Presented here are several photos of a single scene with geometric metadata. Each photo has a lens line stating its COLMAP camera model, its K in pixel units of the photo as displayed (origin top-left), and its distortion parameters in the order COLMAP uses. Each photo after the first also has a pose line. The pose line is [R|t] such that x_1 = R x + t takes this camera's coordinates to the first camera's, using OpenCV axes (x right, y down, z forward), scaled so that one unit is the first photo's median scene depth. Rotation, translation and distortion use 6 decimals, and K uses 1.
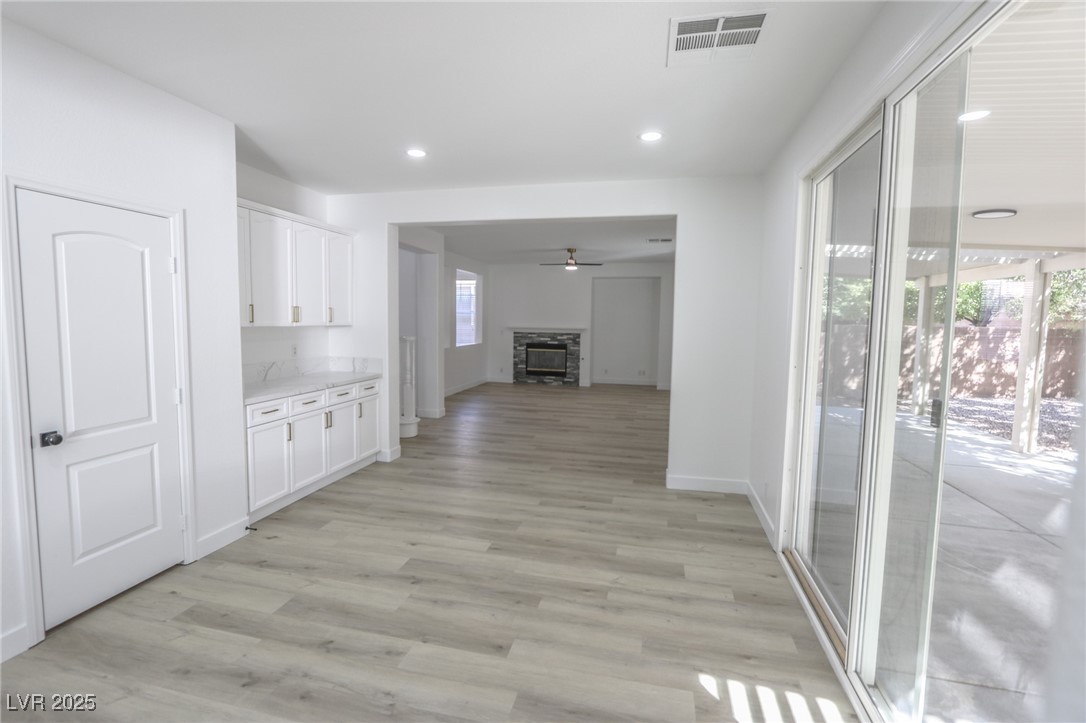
lens RADIAL K [[499.6, 0, 530.9], [0, 499.6, 359.9], [0, 0, 1]] dist [-0.013380, 0.000496]
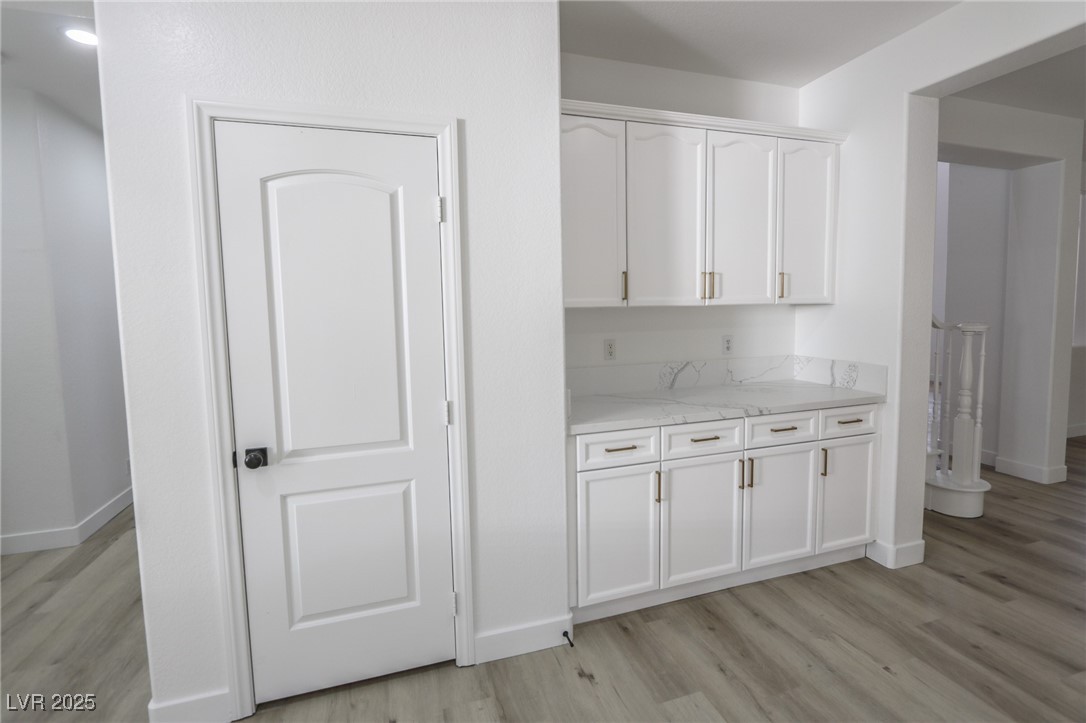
lens RADIAL K [[500.2, 0, 546.8], [0, 500.2, 344.6], [0, 0, 1]] dist [-0.013056, 0.000392]
pose [[0.531997, 0.039399, -0.845829, -0.063070], [-0.043818, 0.998859, 0.018967, -0.023019], [0.845612, 0.026972, 0.533117, 0.517404]]
